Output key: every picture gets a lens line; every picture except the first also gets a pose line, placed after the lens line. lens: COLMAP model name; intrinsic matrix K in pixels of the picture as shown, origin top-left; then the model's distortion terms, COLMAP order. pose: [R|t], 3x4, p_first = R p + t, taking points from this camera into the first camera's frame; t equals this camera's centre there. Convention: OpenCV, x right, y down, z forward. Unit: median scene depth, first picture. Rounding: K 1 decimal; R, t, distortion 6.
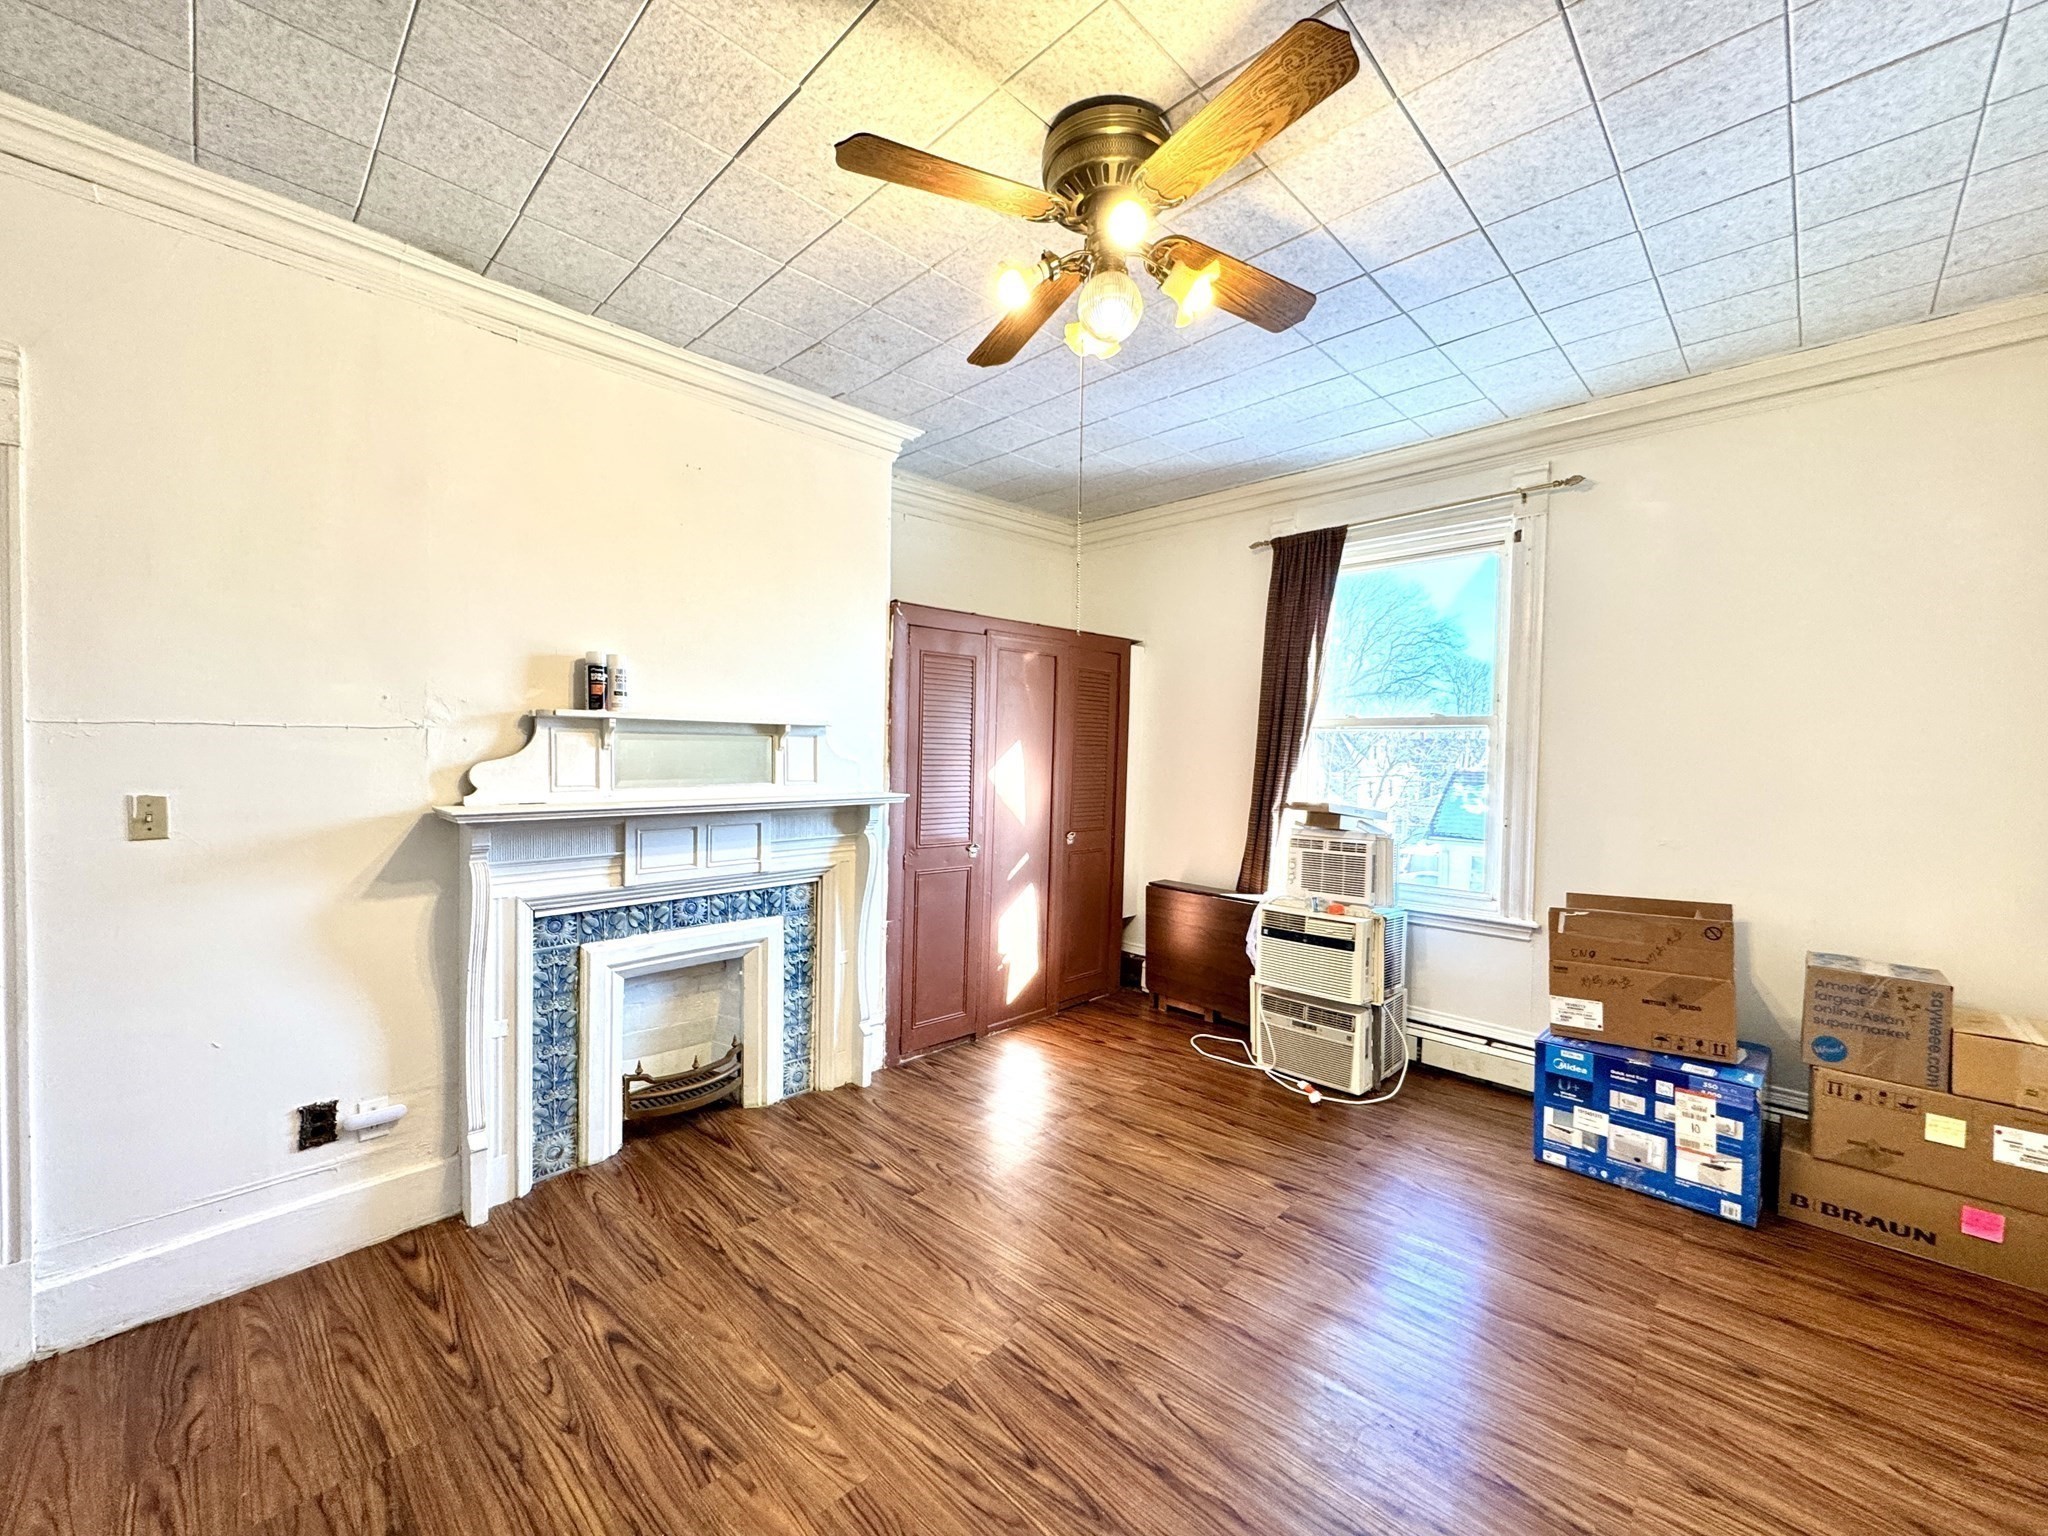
lens RADIAL K [[813.5, 0, 1025.8], [0, 813.5, 768.8], [0, 0, 1]] dist [-0.001205, 0.000130]
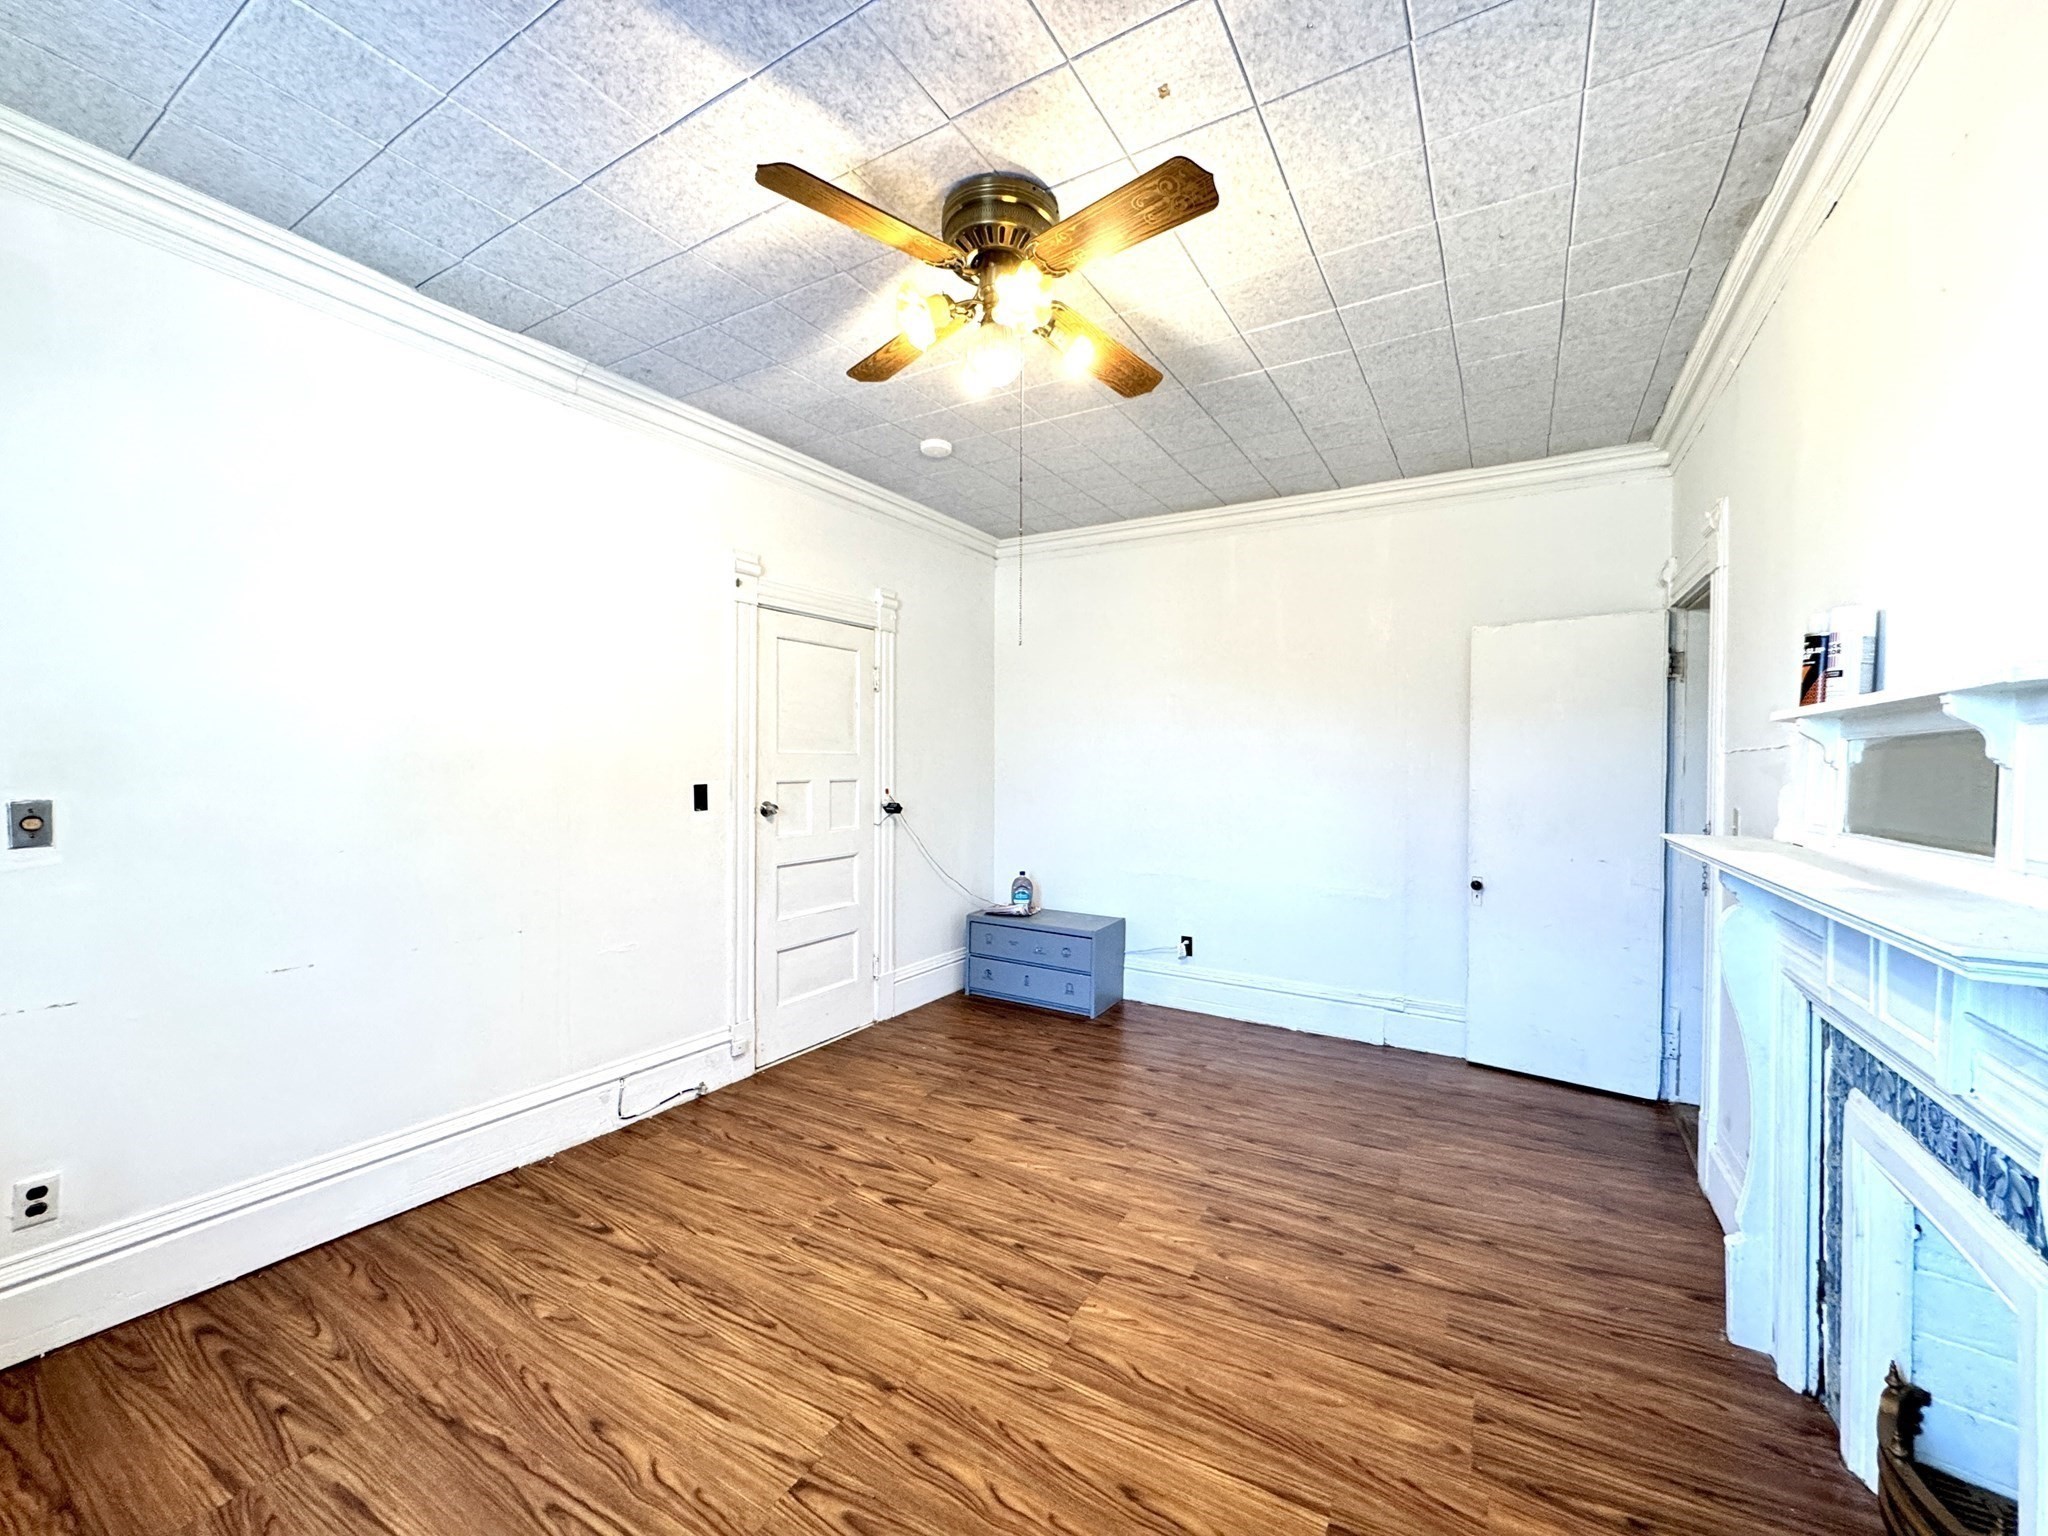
lens RADIAL K [[813.5, 0, 1025.8], [0, 813.5, 768.8], [0, 0, 1]] dist [-0.001205, 0.000130]
pose [[-0.972914, -0.022918, -0.230031, 0.307643], [-0.029921, 0.999187, 0.027004, -0.033984], [0.229225, 0.033155, -0.972809, 2.115493]]
